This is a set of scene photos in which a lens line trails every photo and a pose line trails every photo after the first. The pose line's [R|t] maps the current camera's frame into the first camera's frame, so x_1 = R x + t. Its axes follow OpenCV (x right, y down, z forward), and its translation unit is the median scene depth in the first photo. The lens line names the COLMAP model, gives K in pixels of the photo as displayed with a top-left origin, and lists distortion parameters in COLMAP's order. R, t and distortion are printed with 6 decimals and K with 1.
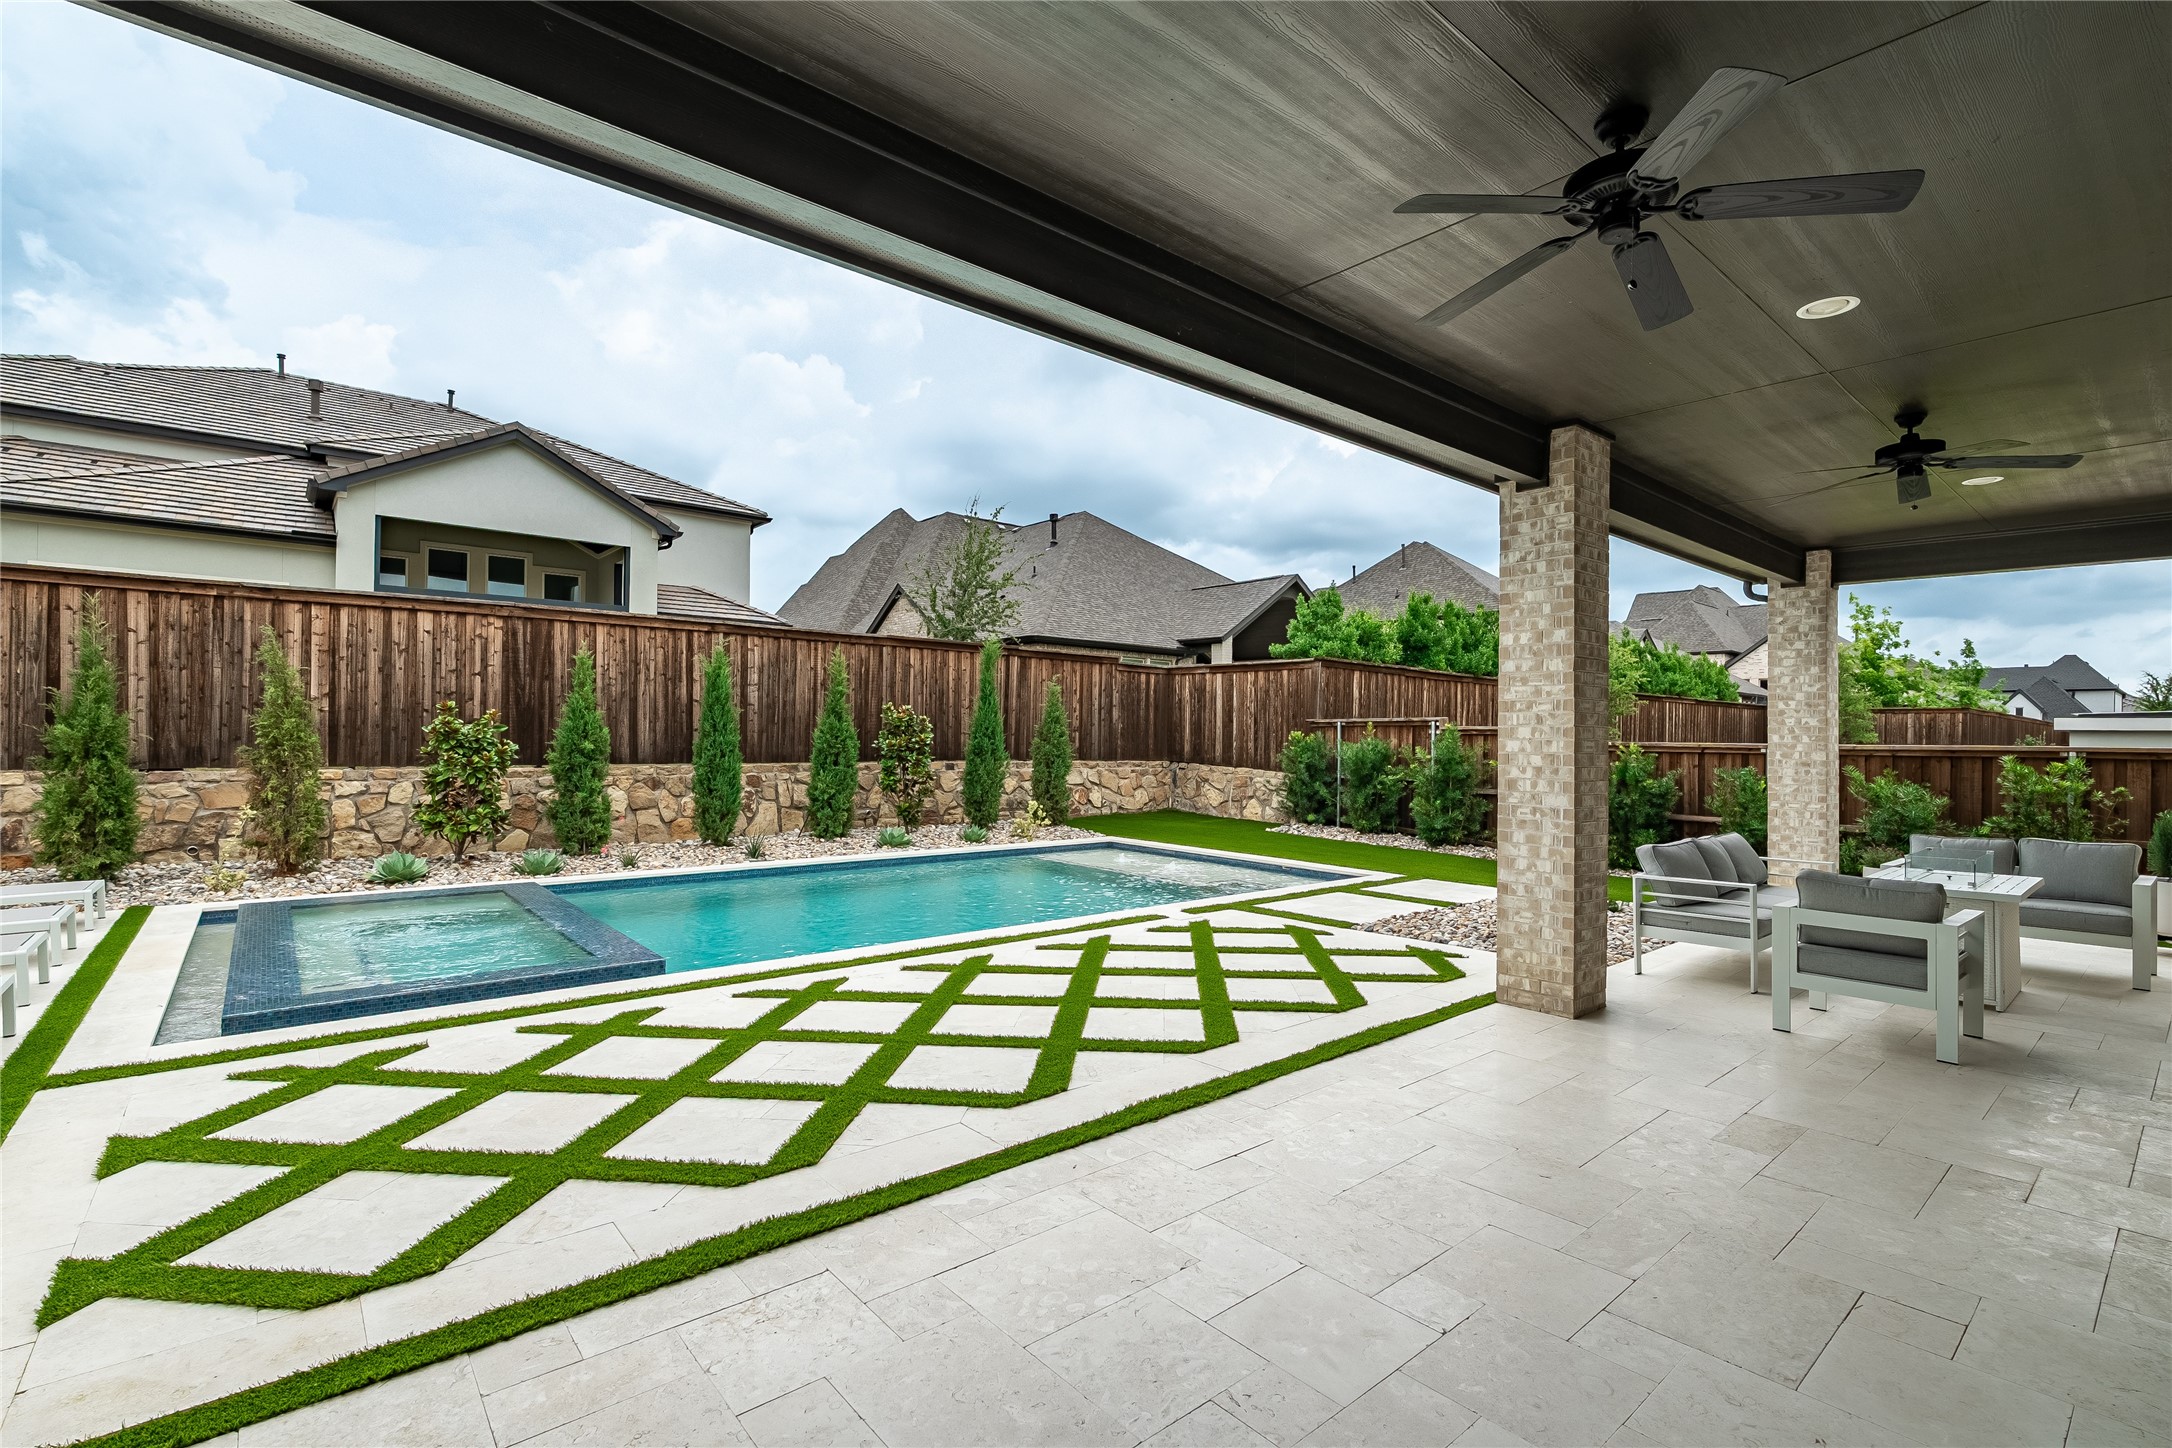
lens RADIAL K [[983.3, 0, 1091.5], [0, 983.3, 730.1], [0, 0, 1]] dist [-0.014352, 0.000531]
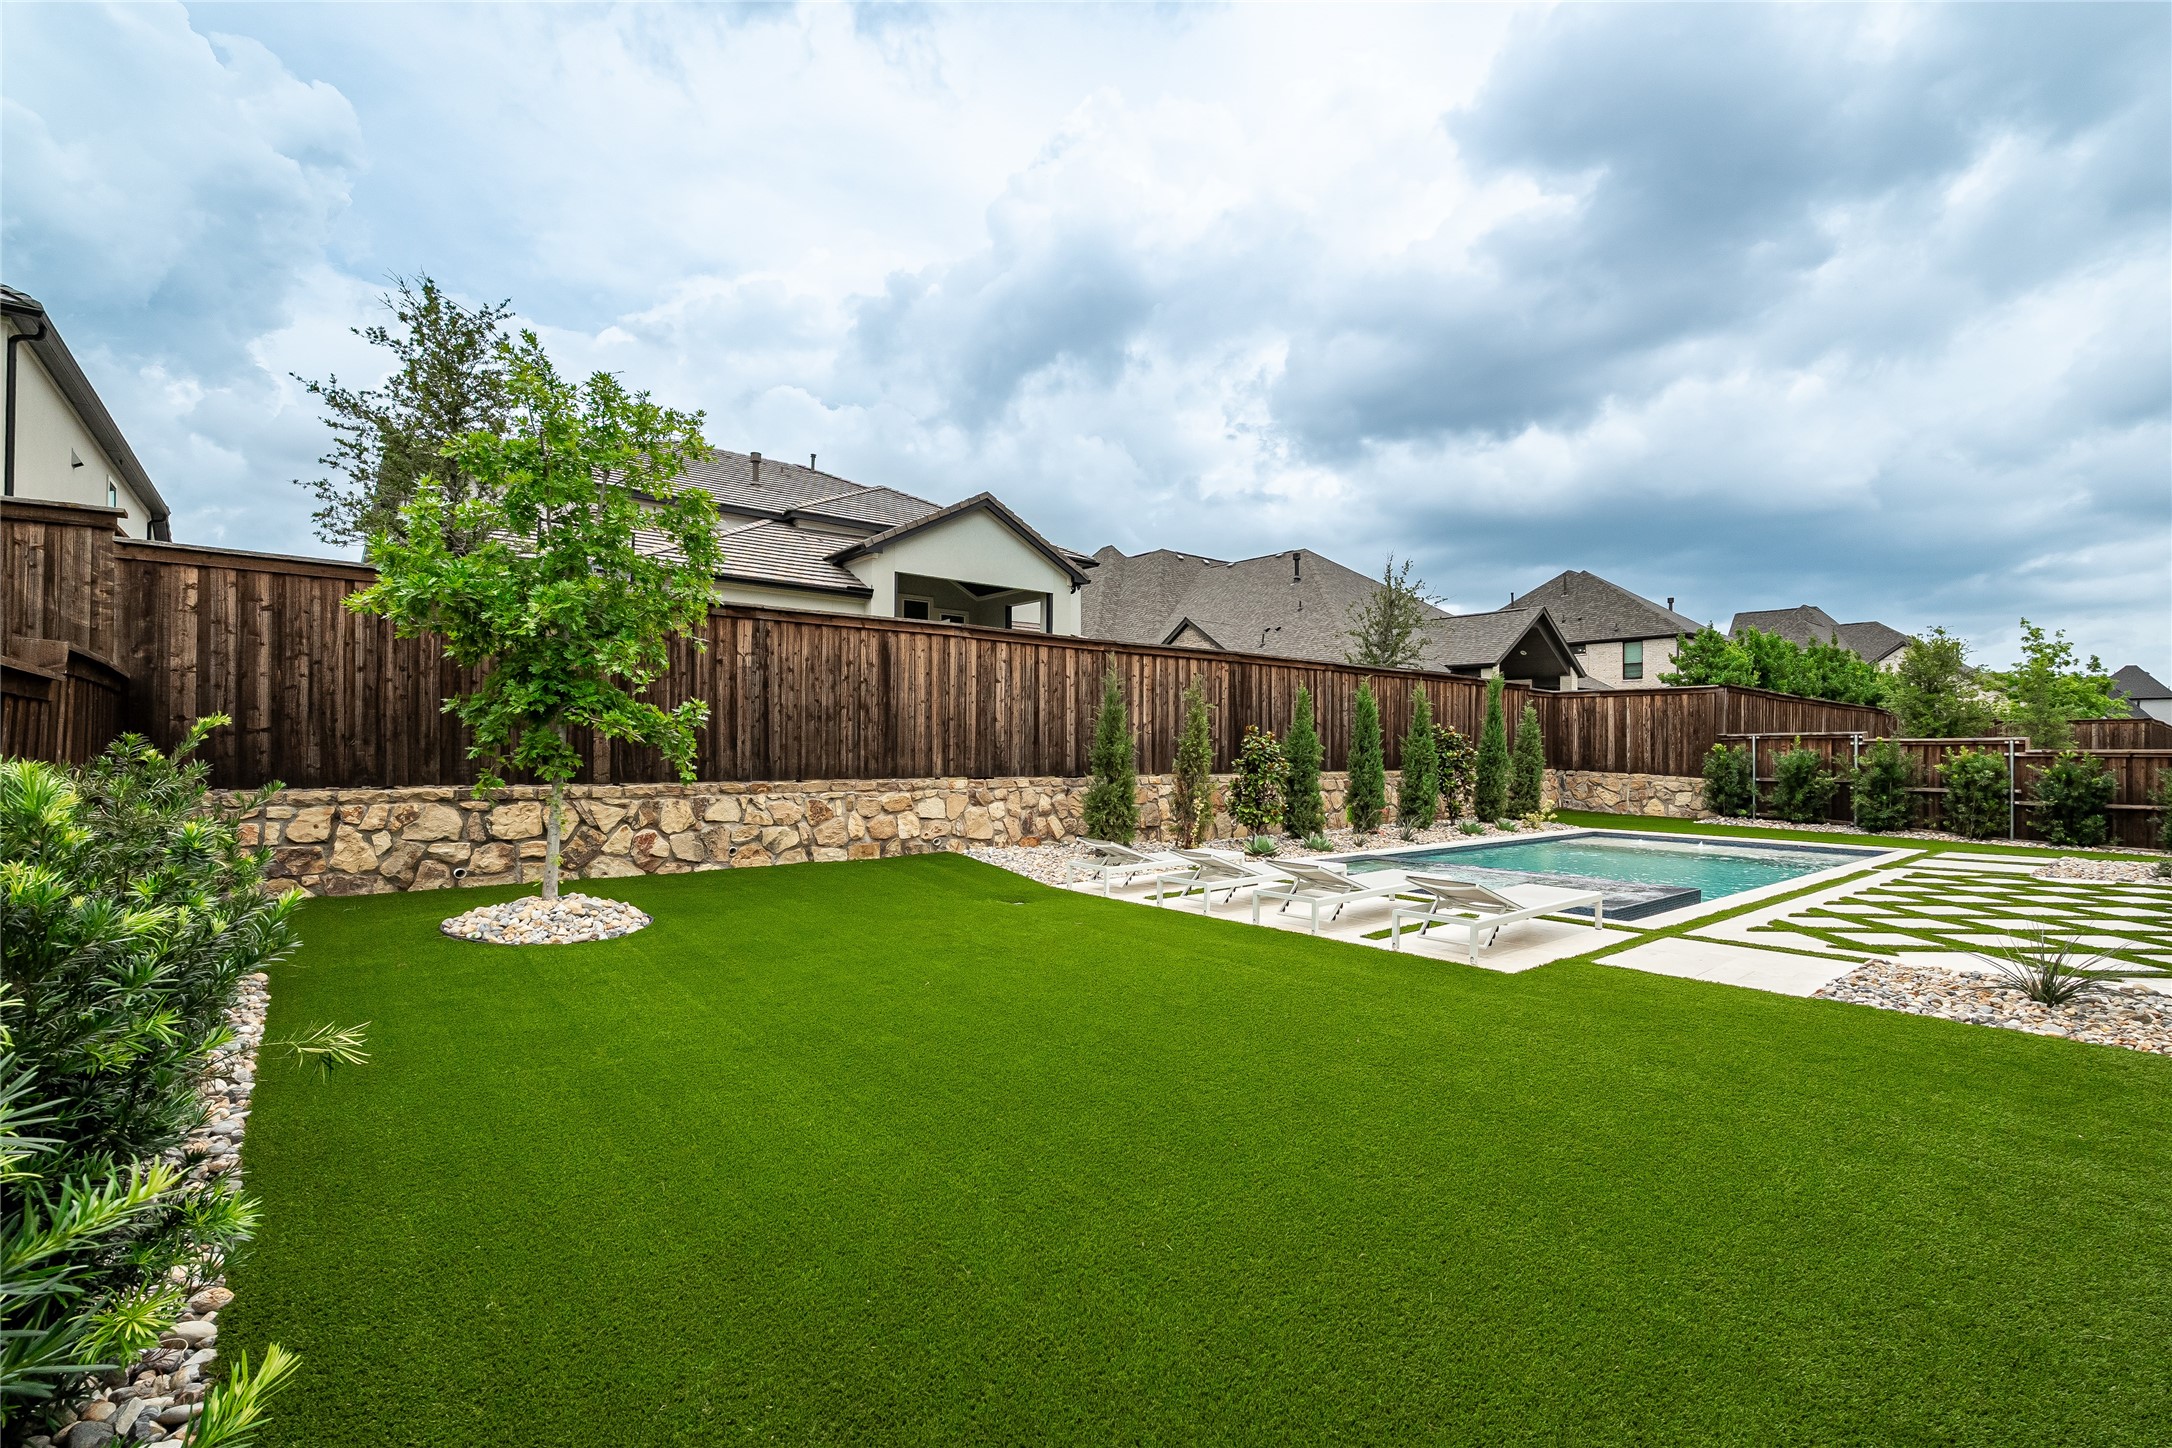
lens RADIAL K [[956.6, 0, 1090.2], [0, 956.6, 745.4], [0, 0, 1]] dist [-0.013394, 0.000180]
pose [[0.999692, -0.007368, -0.023679, -0.581580], [0.007379, 0.999973, 0.000343, -0.002877], [0.023675, -0.000518, 0.999720, -0.236086]]
